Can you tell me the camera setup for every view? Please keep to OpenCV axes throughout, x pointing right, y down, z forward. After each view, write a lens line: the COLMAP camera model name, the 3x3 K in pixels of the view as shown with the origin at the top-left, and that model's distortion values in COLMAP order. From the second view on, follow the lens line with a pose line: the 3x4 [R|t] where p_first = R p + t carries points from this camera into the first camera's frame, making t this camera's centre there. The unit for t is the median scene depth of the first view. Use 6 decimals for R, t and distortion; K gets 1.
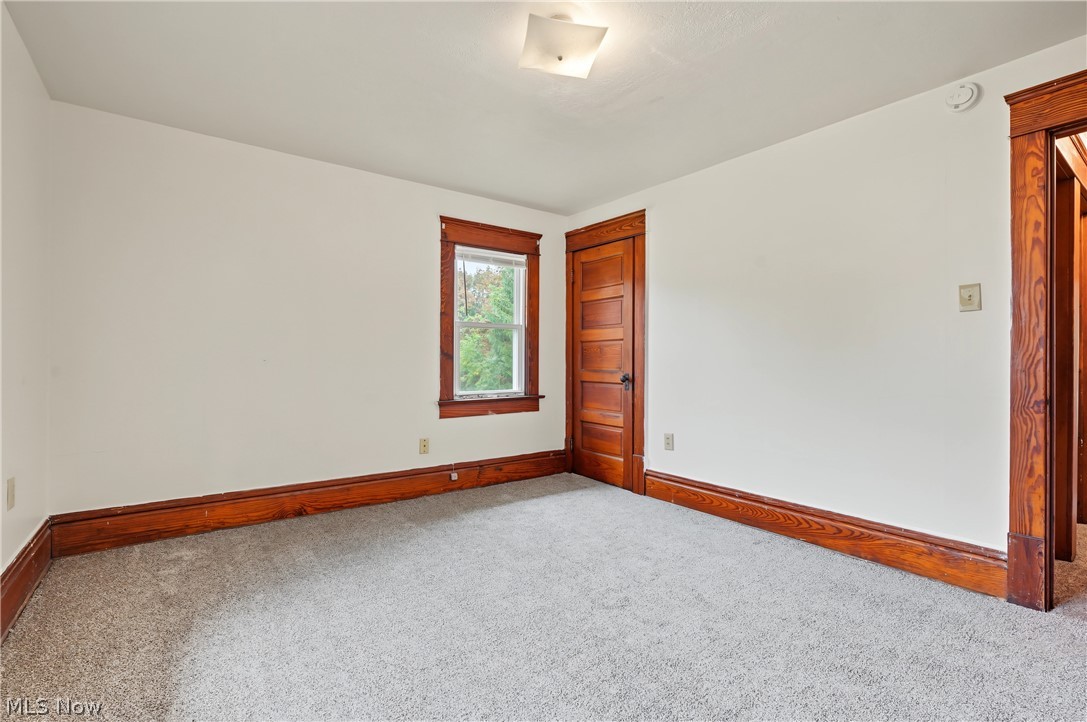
lens RADIAL K [[500.6, 0, 546.9], [0, 500.6, 365.7], [0, 0, 1]] dist [-0.005019, -0.000059]
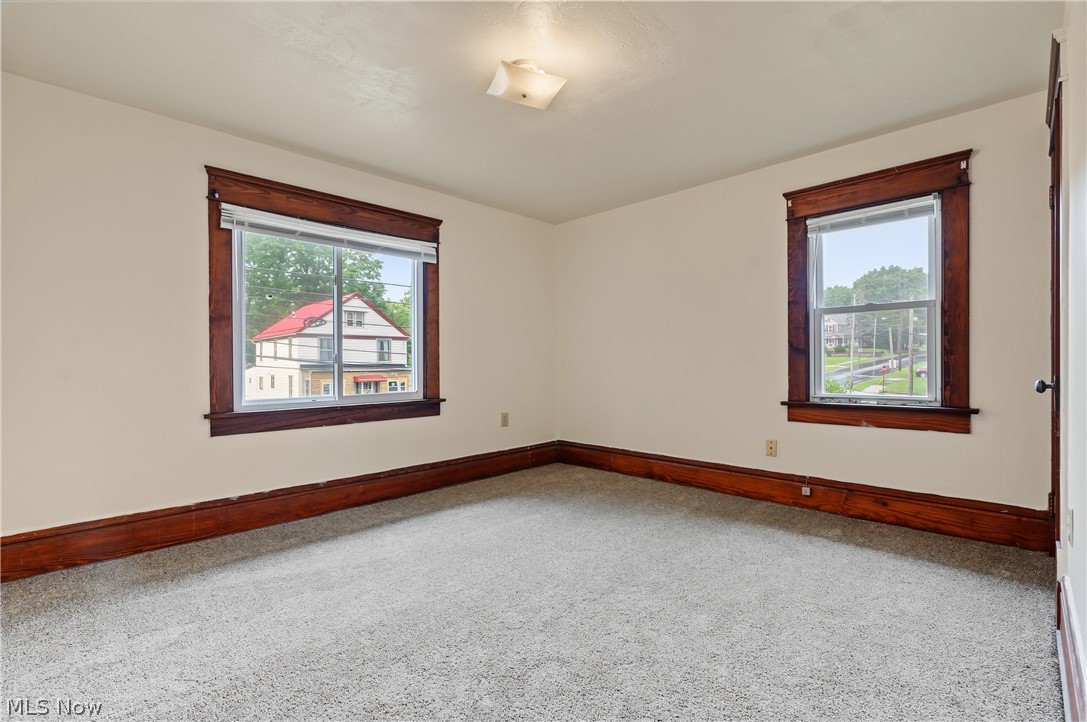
lens RADIAL K [[500.6, 0, 546.9], [0, 500.6, 365.7], [0, 0, 1]] dist [-0.005019, -0.000059]
pose [[0.139211, 0.004368, -0.990253, 0.606439], [-0.000707, 0.999990, 0.004311, 0.003831], [0.990263, 0.000100, 0.139212, 0.450947]]
